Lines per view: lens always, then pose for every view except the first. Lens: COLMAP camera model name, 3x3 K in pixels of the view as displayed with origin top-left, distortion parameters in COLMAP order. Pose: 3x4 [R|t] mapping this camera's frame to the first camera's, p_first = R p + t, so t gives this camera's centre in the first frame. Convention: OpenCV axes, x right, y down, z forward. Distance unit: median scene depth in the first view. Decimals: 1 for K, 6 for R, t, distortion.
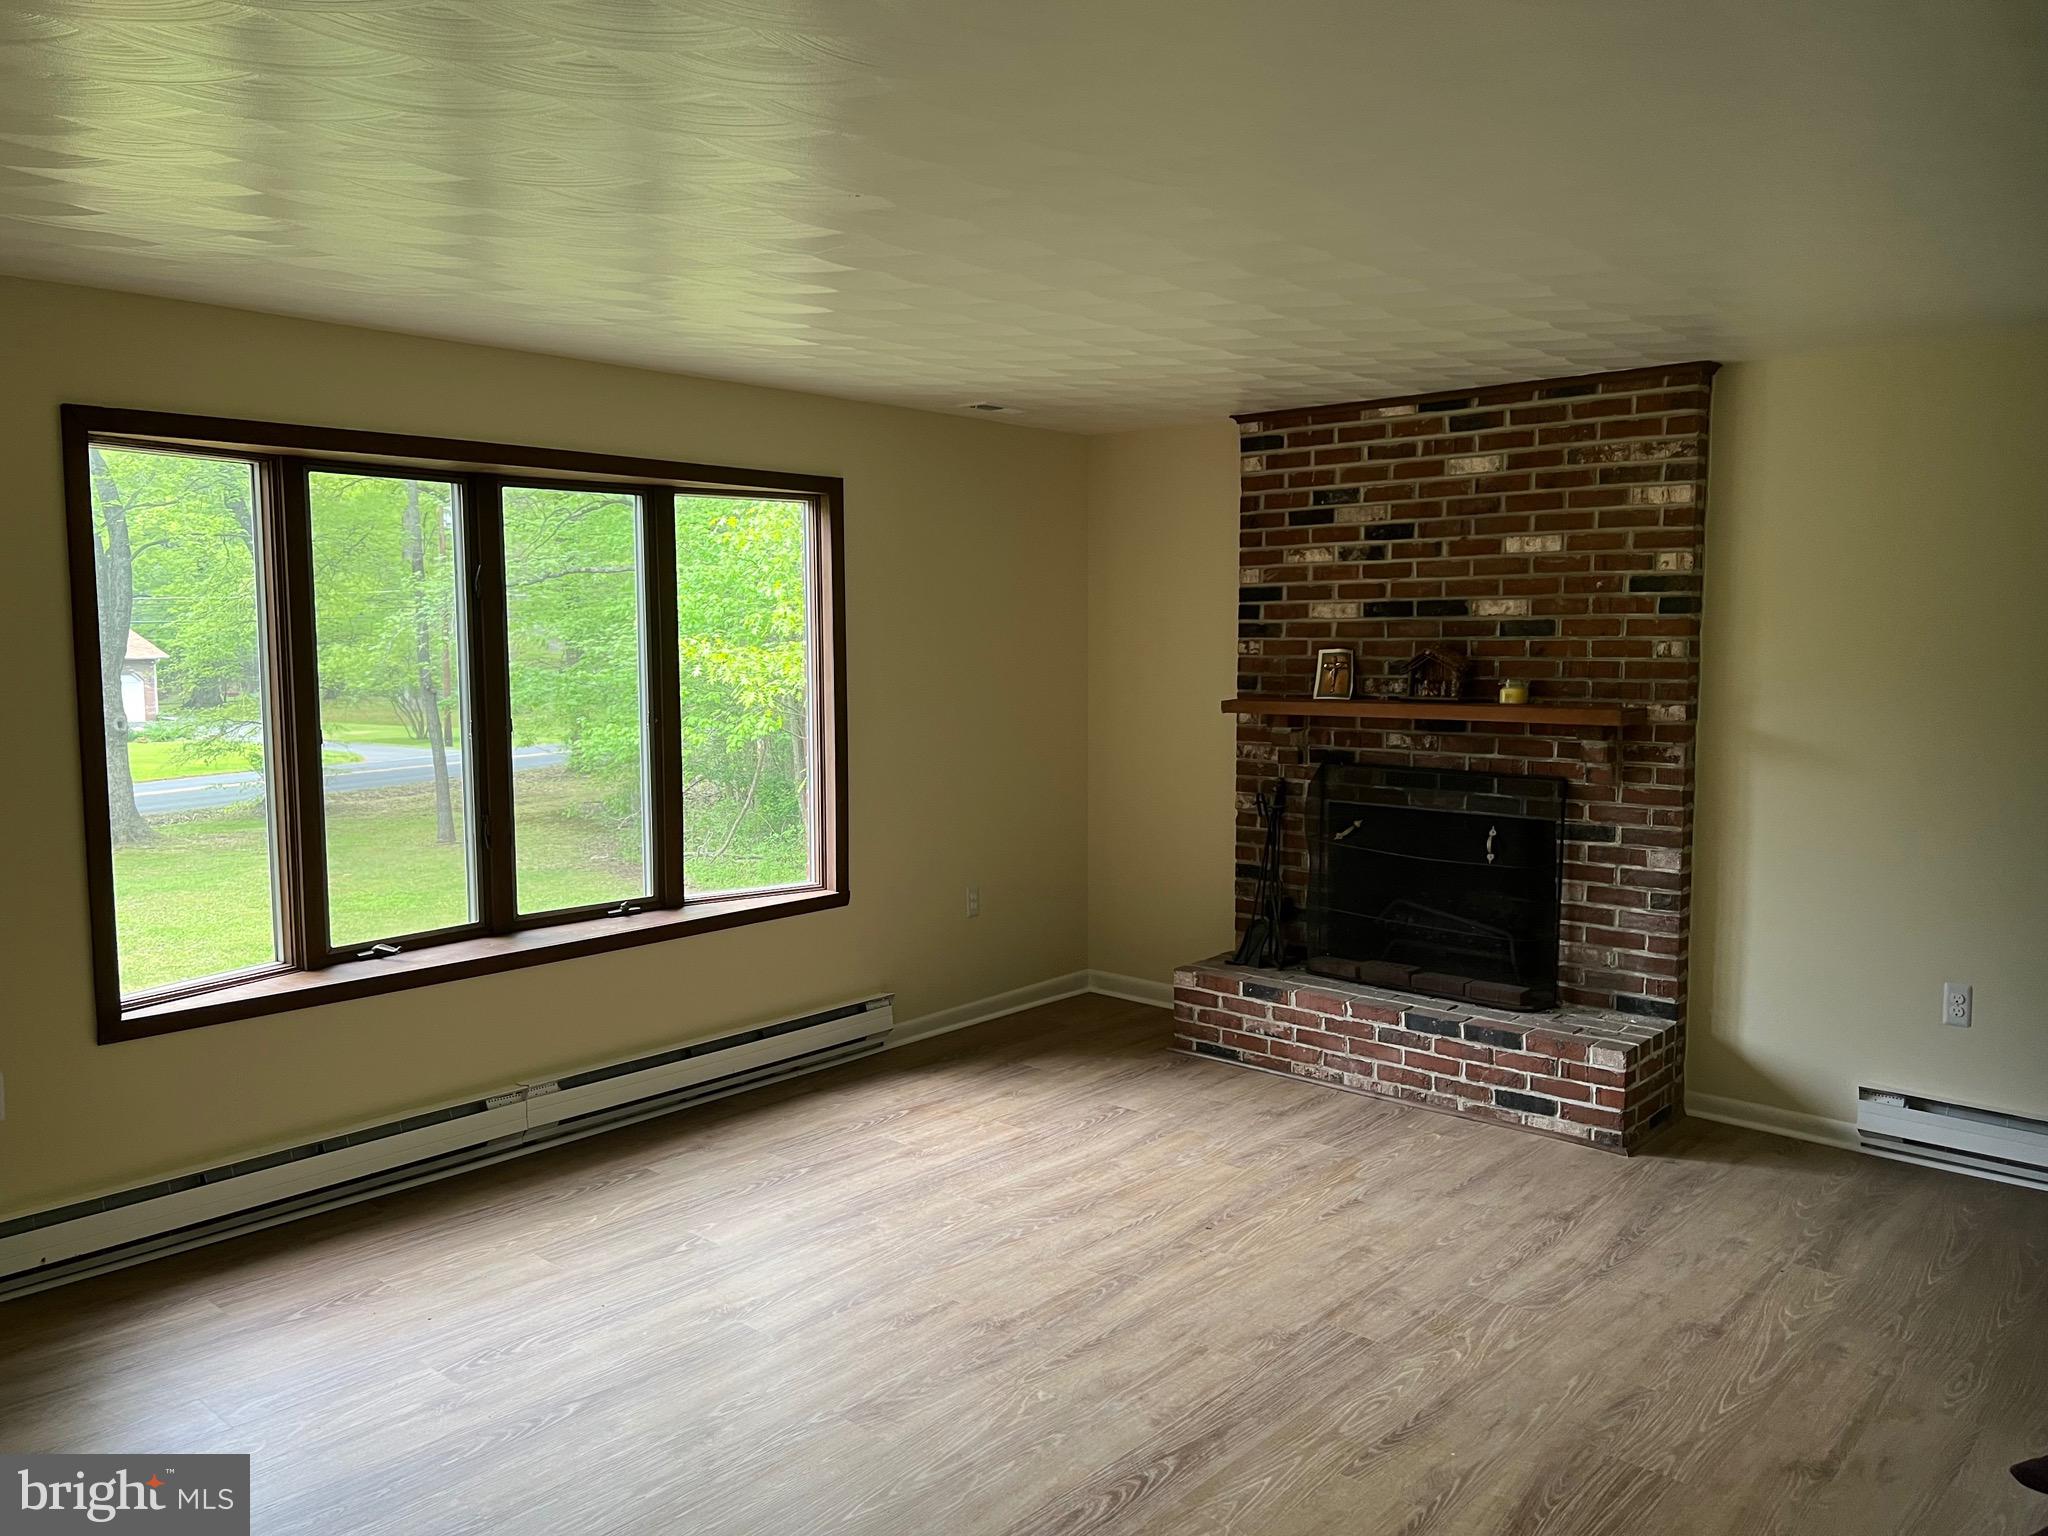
lens RADIAL K [[1540.3, 0, 1026.8], [0, 1540.3, 776.1], [0, 0, 1]] dist [0.129994, -0.266498]
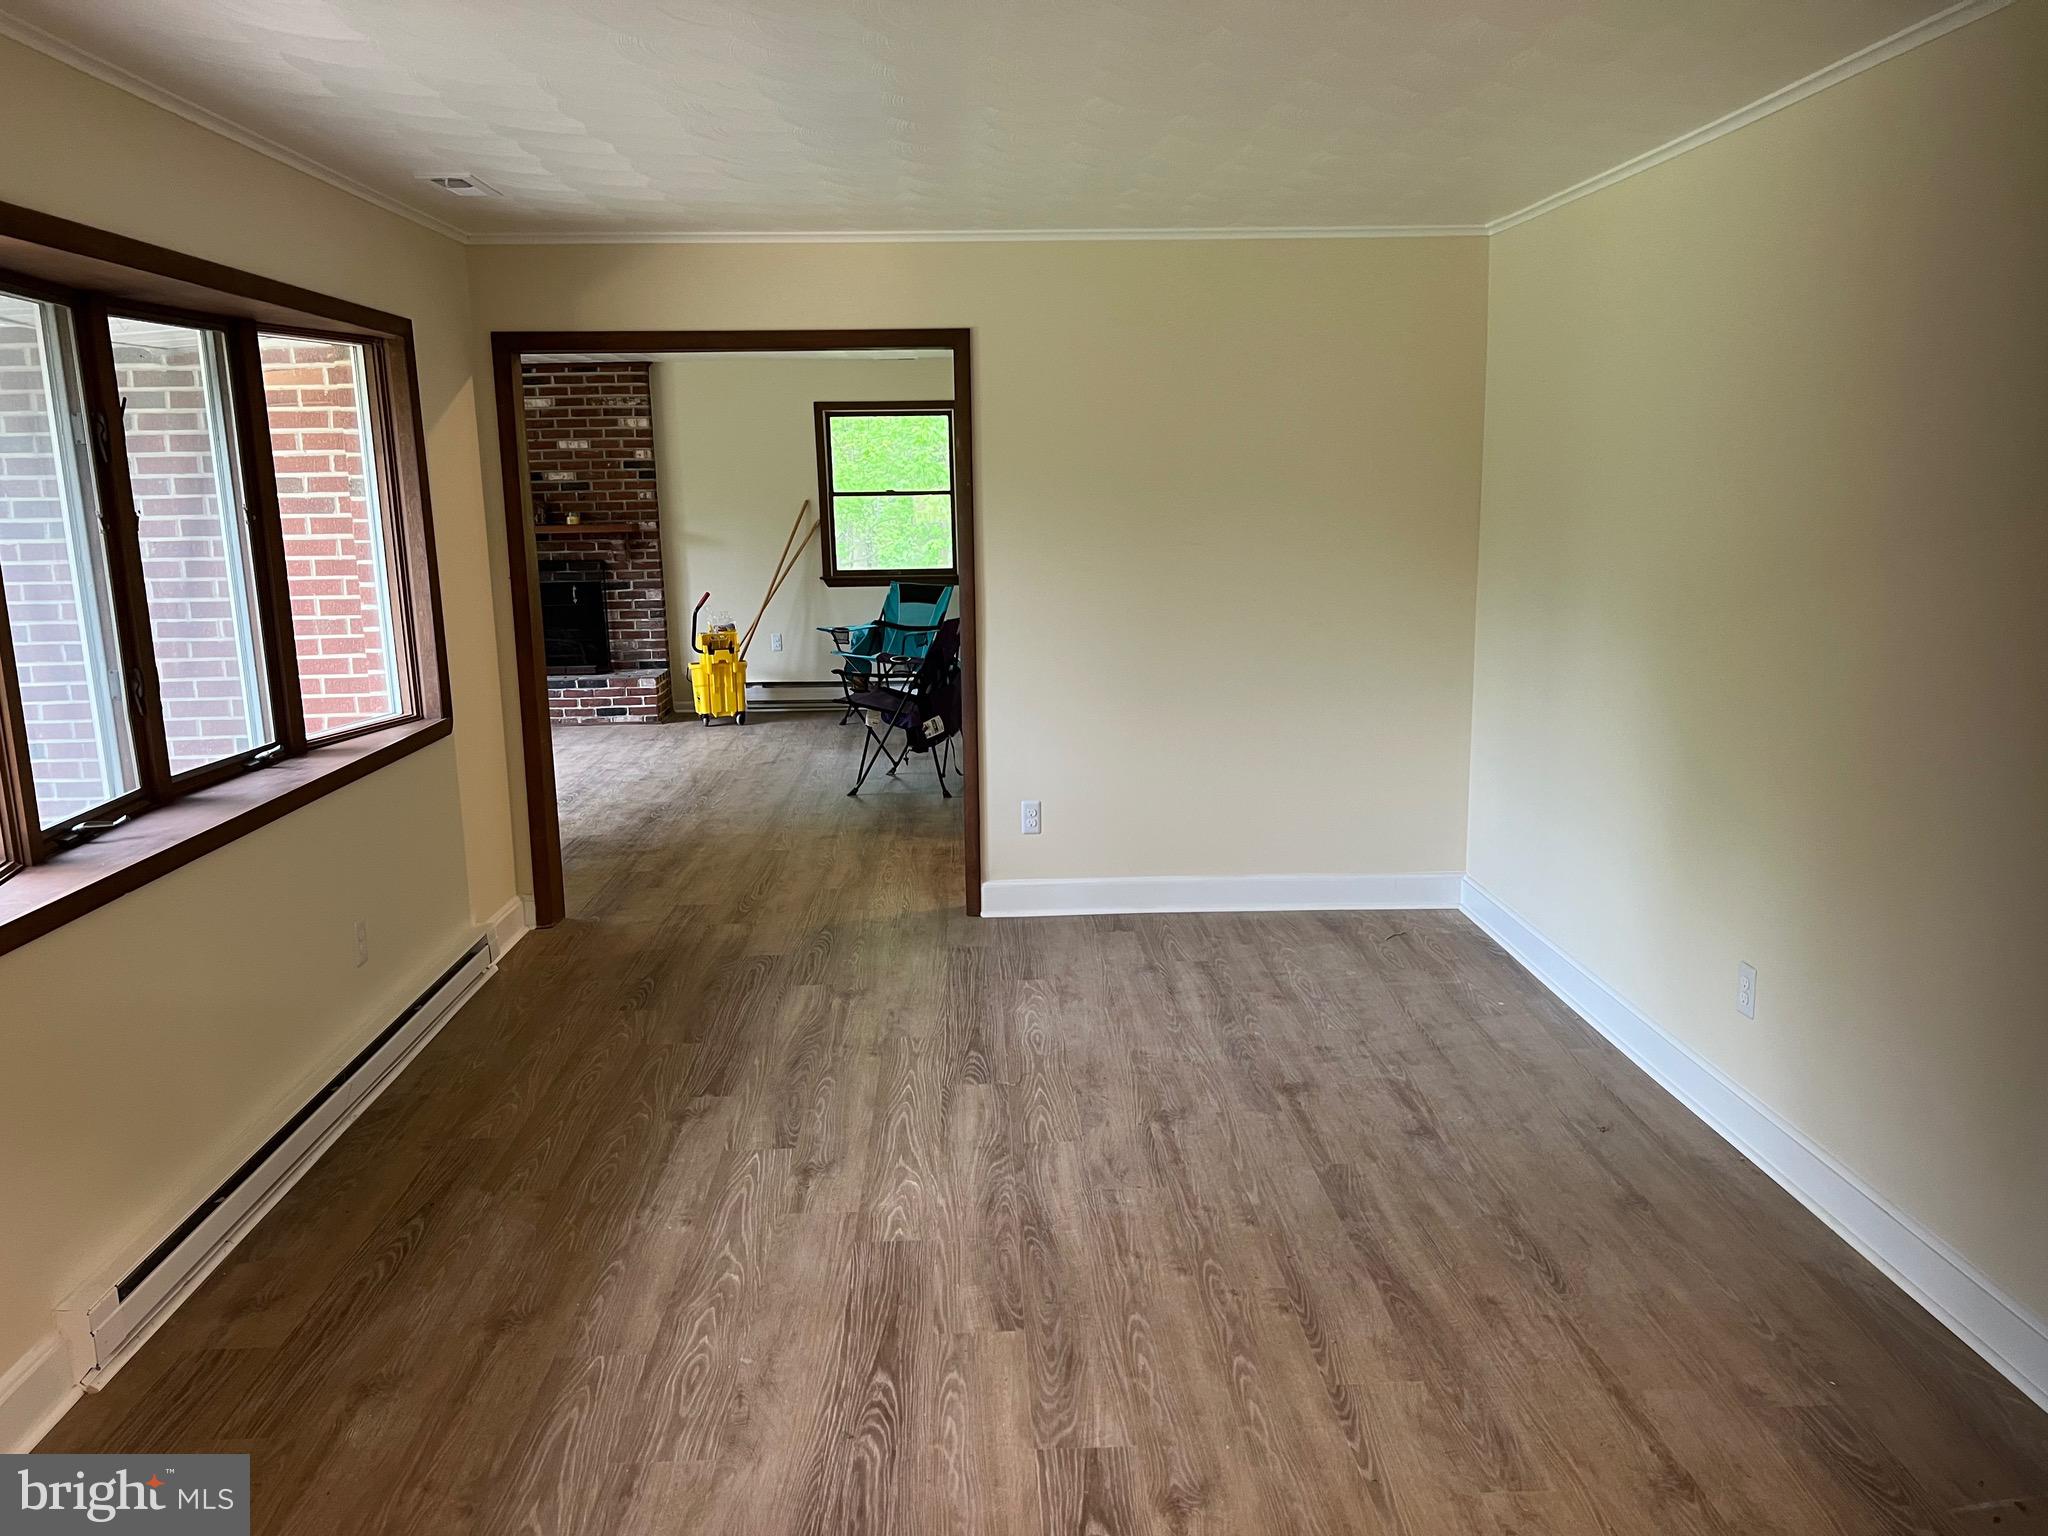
lens RADIAL K [[1540.3, 0, 1026.8], [0, 1540.3, 776.1], [0, 0, 1]] dist [0.129994, -0.266498]
pose [[0.718805, -0.142444, 0.680463, -0.689053], [0.087924, 0.989552, 0.114268, 0.097623], [-0.689630, -0.022307, 0.723819, -0.878755]]
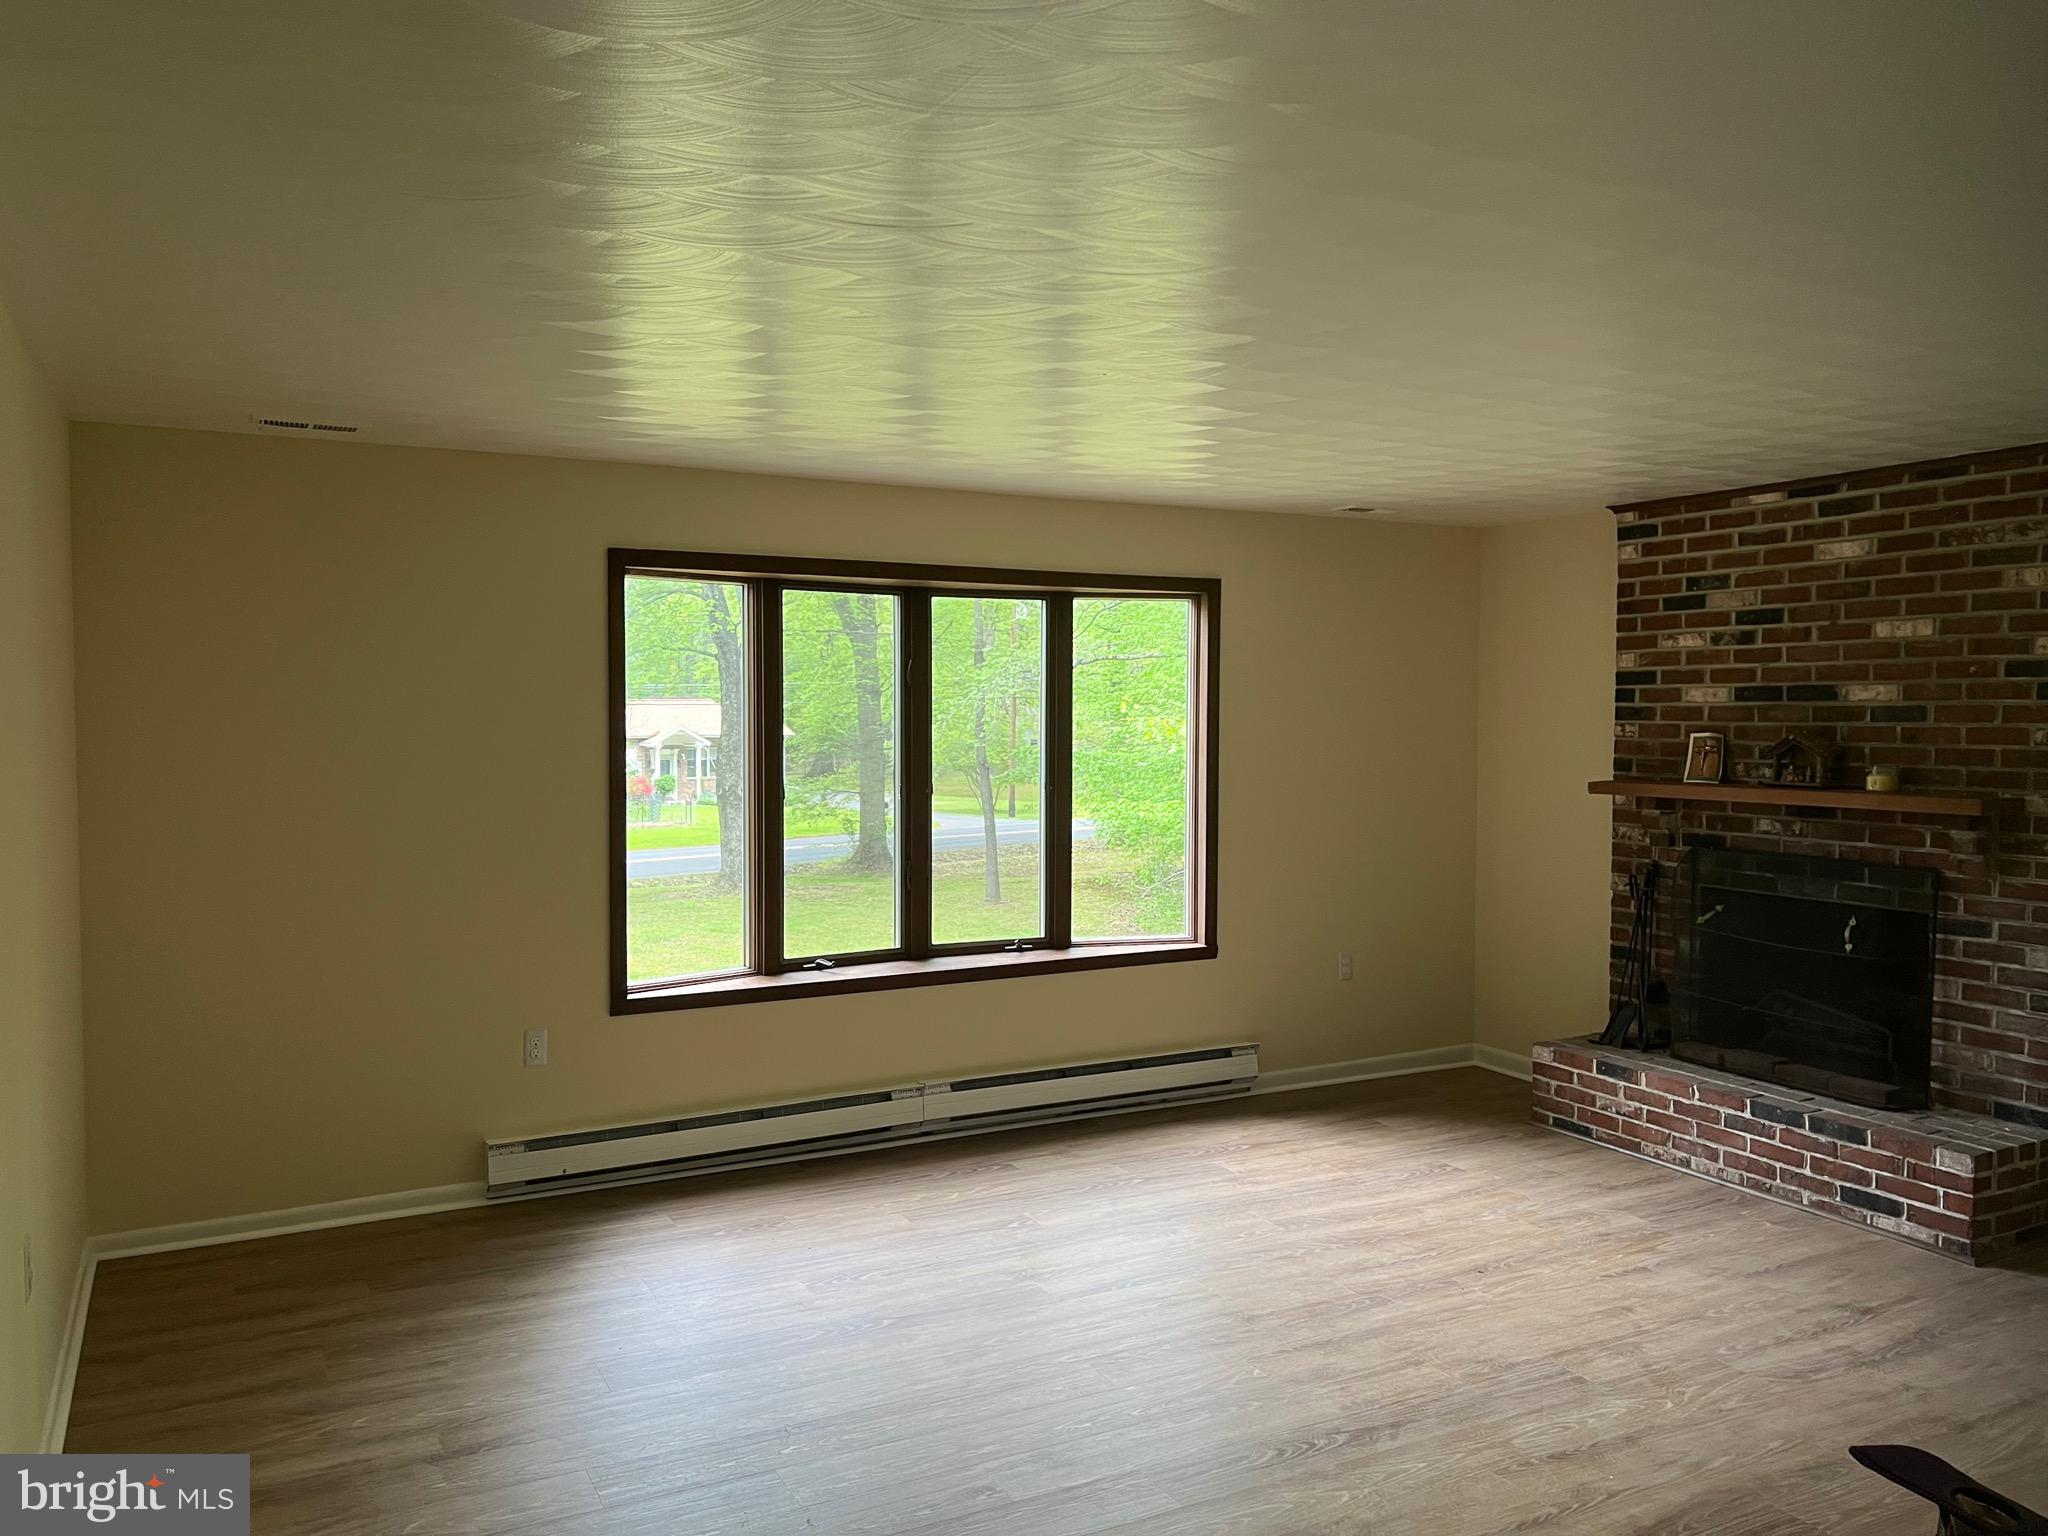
lens RADIAL K [[1547.3, 0, 1018.8], [0, 1547.3, 772.0], [0, 0, 1]] dist [0.024680, -0.012887]
pose [[0.934465, 0.019921, -0.355498, 0.154674], [-0.039808, 0.998019, -0.048714, 0.010613], [0.353823, 0.059673, 0.933407, -0.101080]]
